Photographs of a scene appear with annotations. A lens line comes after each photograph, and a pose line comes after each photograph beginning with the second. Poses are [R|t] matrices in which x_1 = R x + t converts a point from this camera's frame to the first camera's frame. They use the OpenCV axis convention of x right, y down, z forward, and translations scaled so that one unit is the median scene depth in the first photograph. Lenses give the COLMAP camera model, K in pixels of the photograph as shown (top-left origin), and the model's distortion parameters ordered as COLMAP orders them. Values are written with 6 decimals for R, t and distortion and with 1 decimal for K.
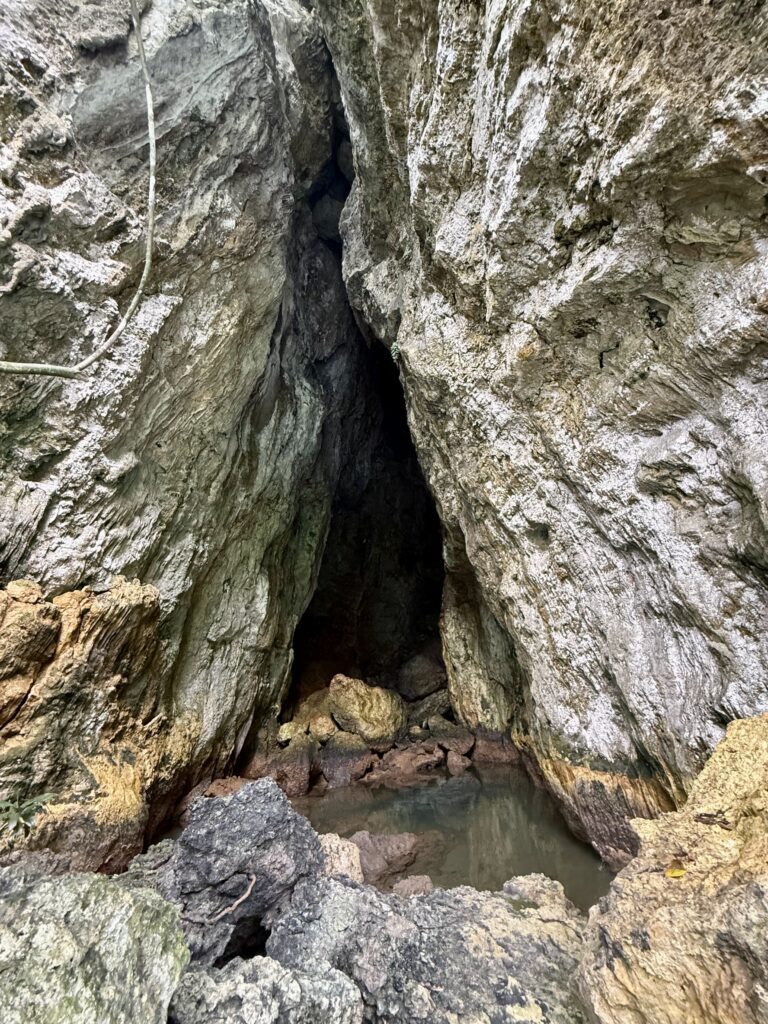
lens RADIAL K [[409.6, 0, 383.1], [0, 409.6, 509.3], [0, 0, 1]] dist [0.000981, 0.000012]
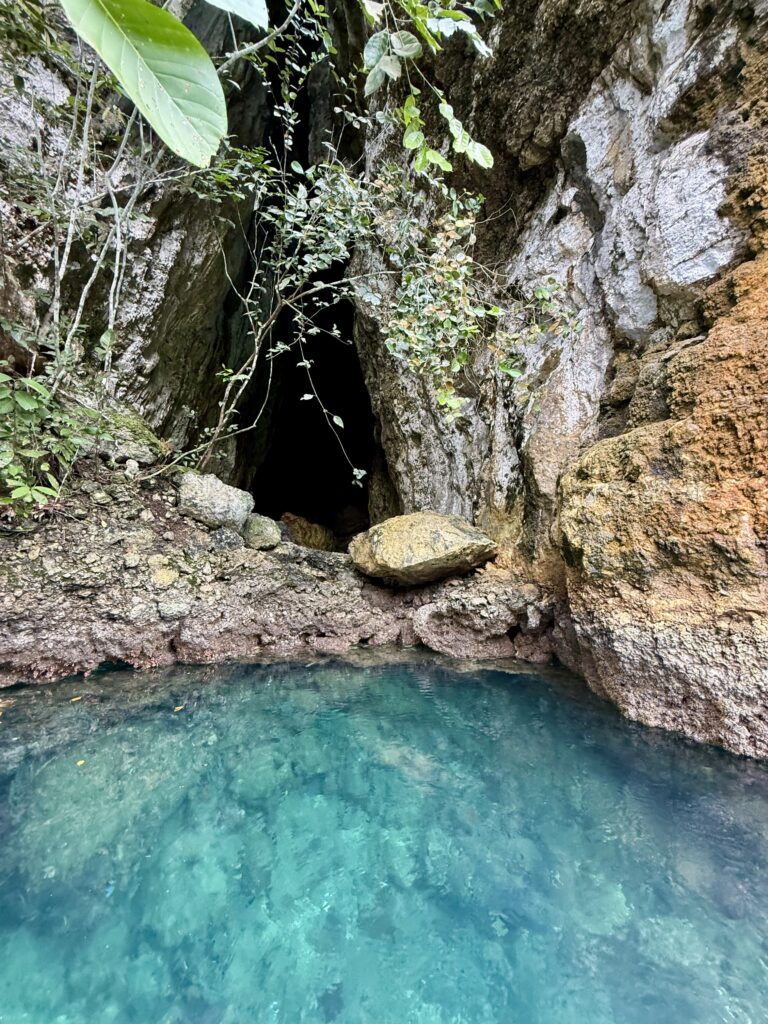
lens RADIAL K [[409.6, 0, 386.2], [0, 409.6, 511.3], [0, 0, 1]] dist [0.000981, 0.000012]
pose [[0.985500, 0.077346, 0.151020, 0.019943], [-0.124093, 0.935568, 0.330627, -0.213673], [-0.115717, -0.344574, 0.931600, -0.721622]]
